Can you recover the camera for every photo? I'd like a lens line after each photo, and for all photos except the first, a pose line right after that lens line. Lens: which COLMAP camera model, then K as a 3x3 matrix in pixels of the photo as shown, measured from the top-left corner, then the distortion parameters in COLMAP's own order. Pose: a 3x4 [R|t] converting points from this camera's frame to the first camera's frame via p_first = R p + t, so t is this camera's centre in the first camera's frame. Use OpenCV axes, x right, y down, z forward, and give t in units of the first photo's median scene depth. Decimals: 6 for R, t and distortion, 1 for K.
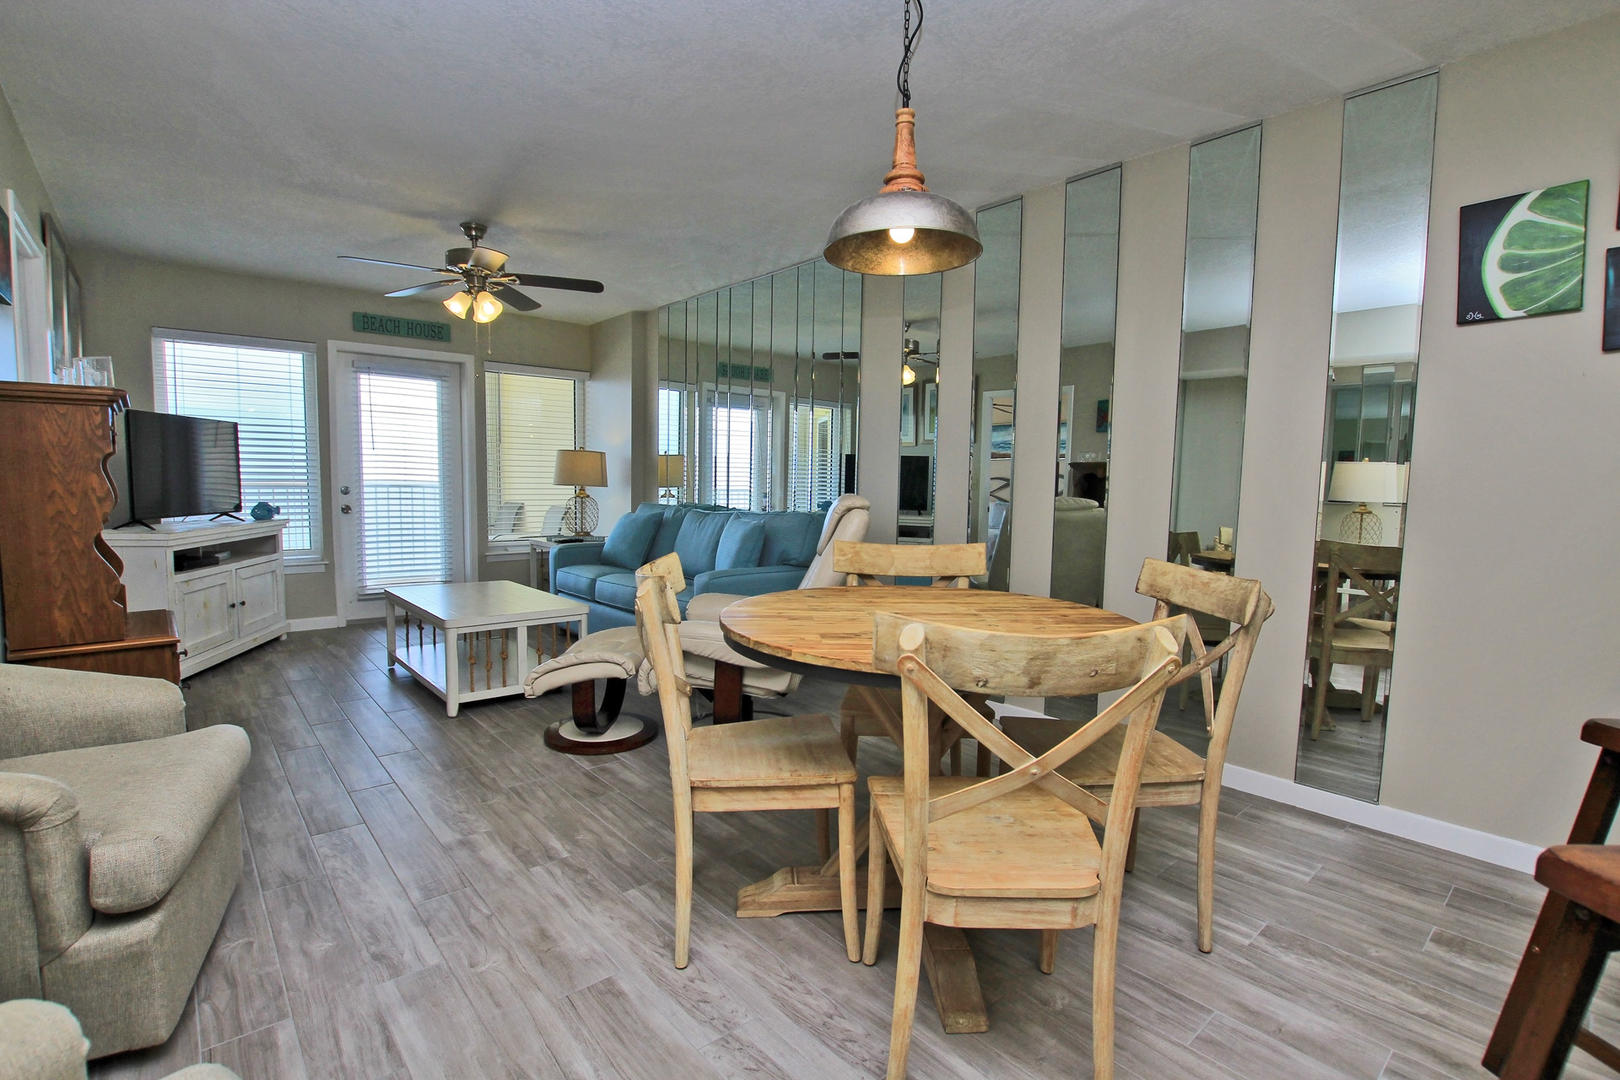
lens RADIAL K [[760.6, 0, 809.2], [0, 760.6, 545.4], [0, 0, 1]] dist [-0.022709, 0.001034]
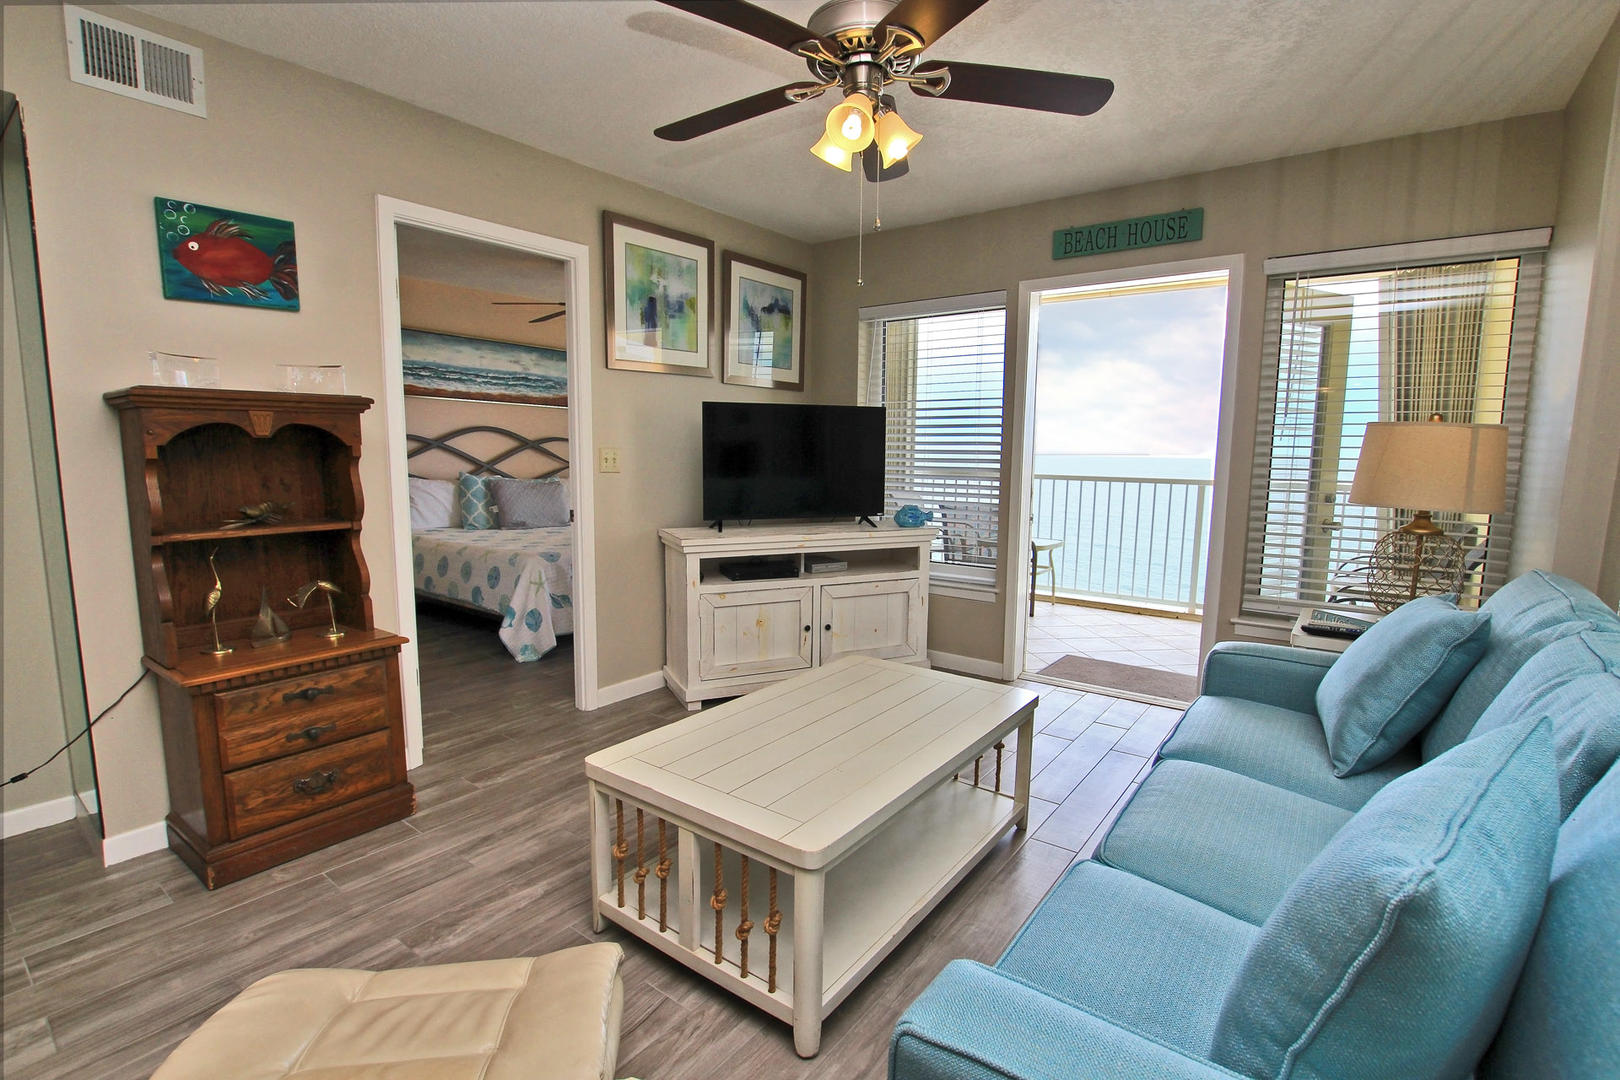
lens RADIAL K [[760.6, 0, 809.2], [0, 760.6, 545.4], [0, 0, 1]] dist [-0.022709, 0.001034]
pose [[0.213645, 0.116287, -0.969965, 0.044094], [-0.092191, 0.990859, 0.098486, -0.085218], [0.972552, 0.068380, 0.222413, 0.716759]]
